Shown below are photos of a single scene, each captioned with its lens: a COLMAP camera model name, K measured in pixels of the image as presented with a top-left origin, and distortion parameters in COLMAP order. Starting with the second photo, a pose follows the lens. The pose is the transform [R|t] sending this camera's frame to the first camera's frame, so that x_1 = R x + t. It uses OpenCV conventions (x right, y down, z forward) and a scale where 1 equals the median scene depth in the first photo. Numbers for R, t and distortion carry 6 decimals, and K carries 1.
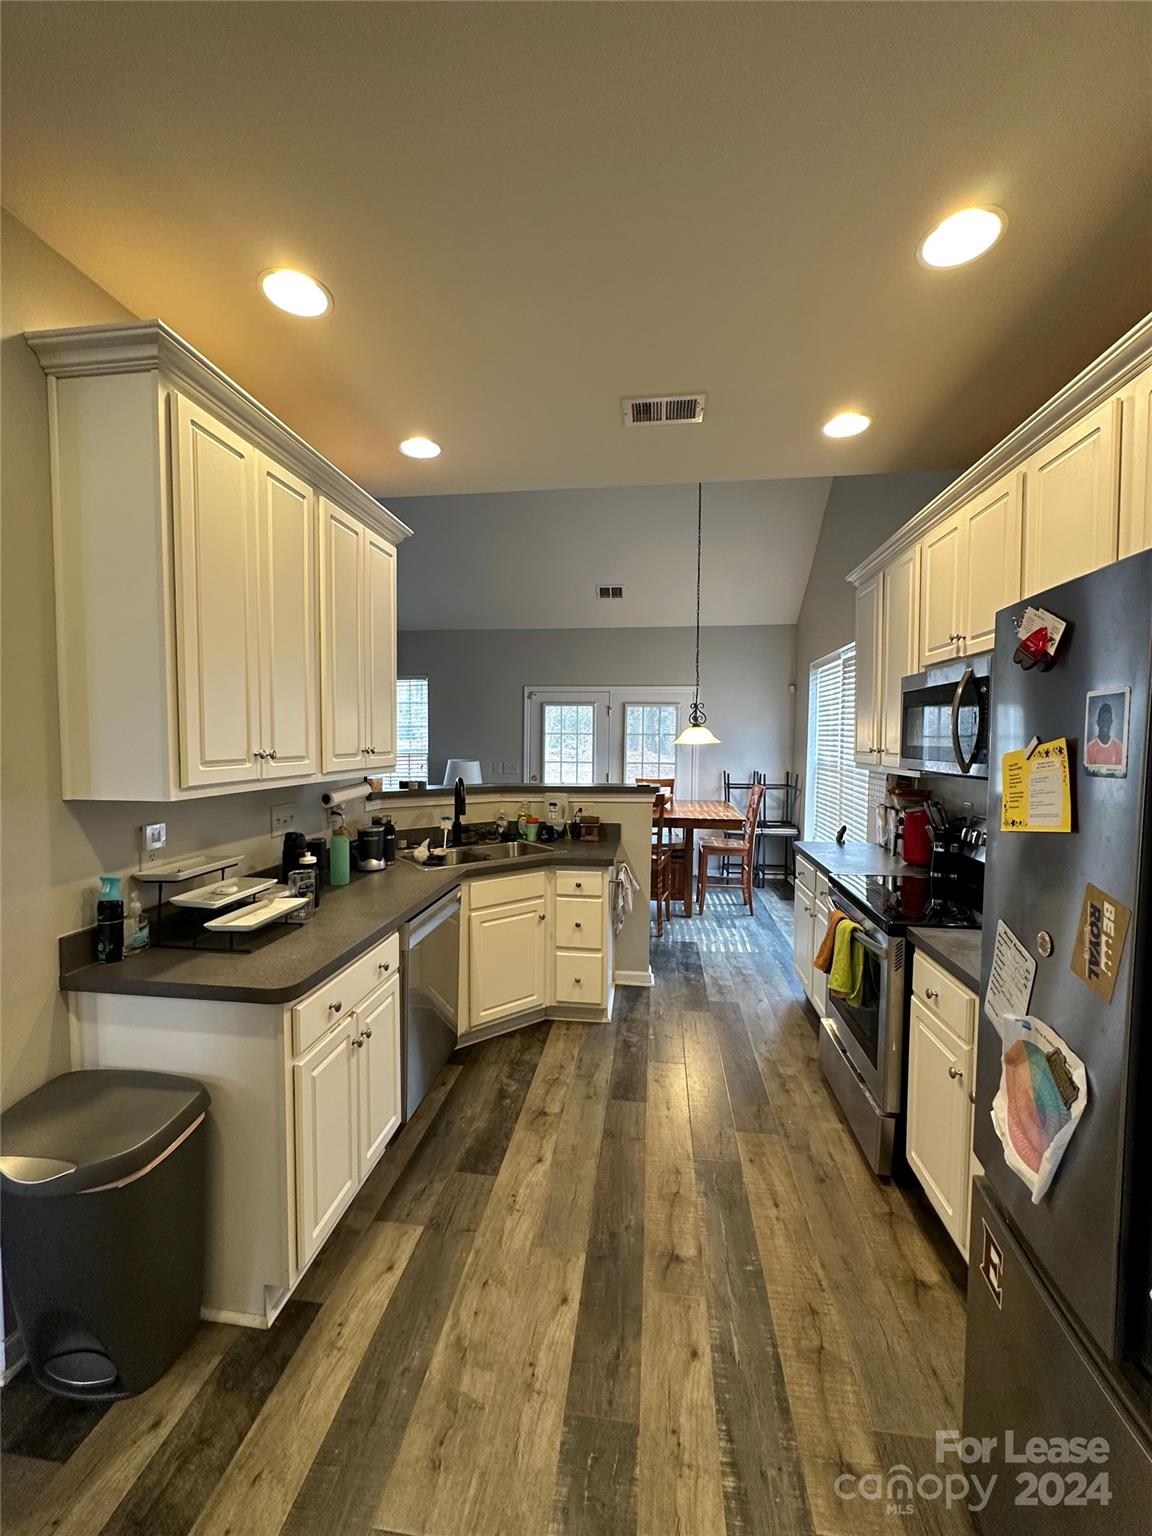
lens RADIAL K [[614.6, 0, 574.0], [0, 614.6, 766.7], [0, 0, 1]] dist [-0.001615, -0.000053]
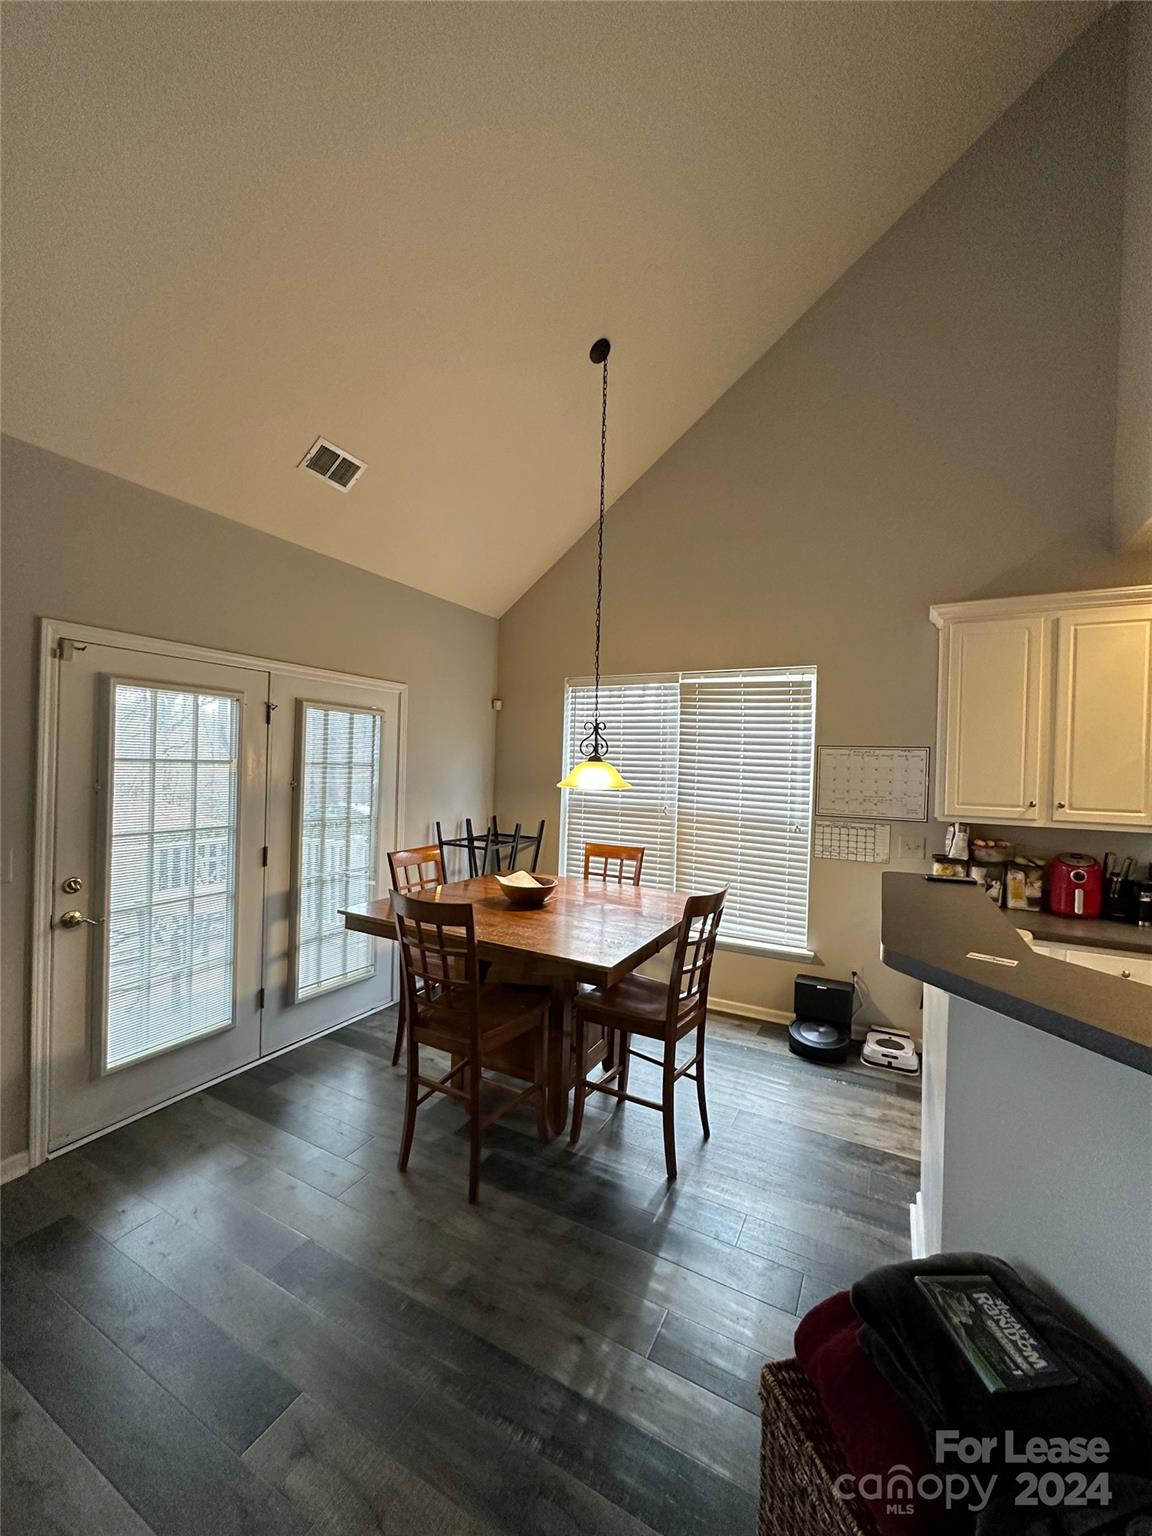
lens RADIAL K [[614.6, 0, 573.8], [0, 614.6, 767.8], [0, 0, 1]] dist [-0.001615, -0.000053]
pose [[0.350666, -0.000150, 0.936501, -0.298778], [0.018679, 0.999802, -0.006834, -0.042540], [-0.936314, 0.019890, 0.350599, 0.625417]]
